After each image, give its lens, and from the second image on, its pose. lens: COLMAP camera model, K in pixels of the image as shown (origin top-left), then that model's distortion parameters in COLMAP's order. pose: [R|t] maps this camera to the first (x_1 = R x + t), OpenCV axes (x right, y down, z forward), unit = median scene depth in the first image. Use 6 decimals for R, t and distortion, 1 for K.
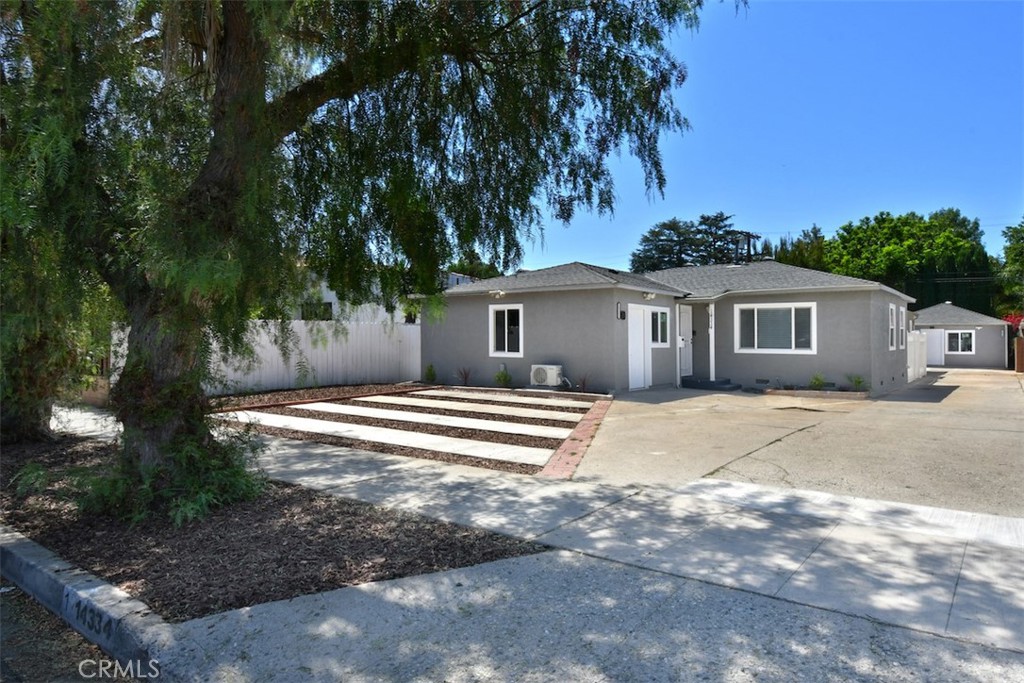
lens RADIAL K [[664.1, 0, 390.3], [0, 664.1, 327.0], [0, 0, 1]] dist [-0.005339, -0.001604]
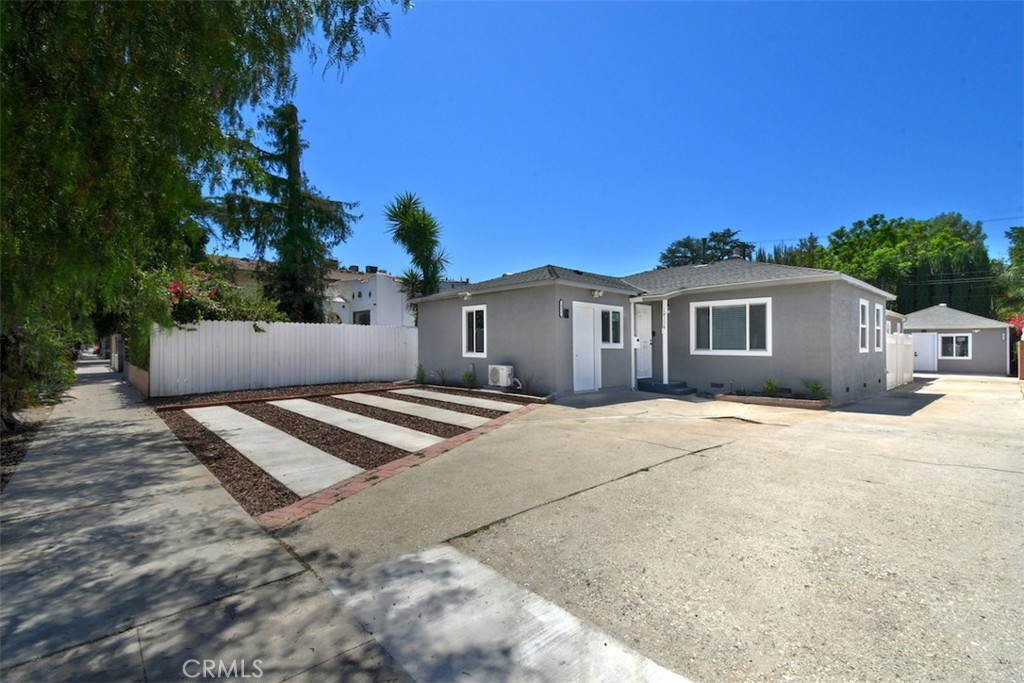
lens RADIAL K [[464.3, 0, 512.0], [0, 464.3, 341.5], [0, 0, 1]] dist [0.007942, -0.007552]
pose [[0.996593, 0.007624, -0.082129, 0.309537], [-0.007693, 0.999970, -0.000526, 0.022055], [0.082123, 0.001156, 0.996622, 0.312384]]
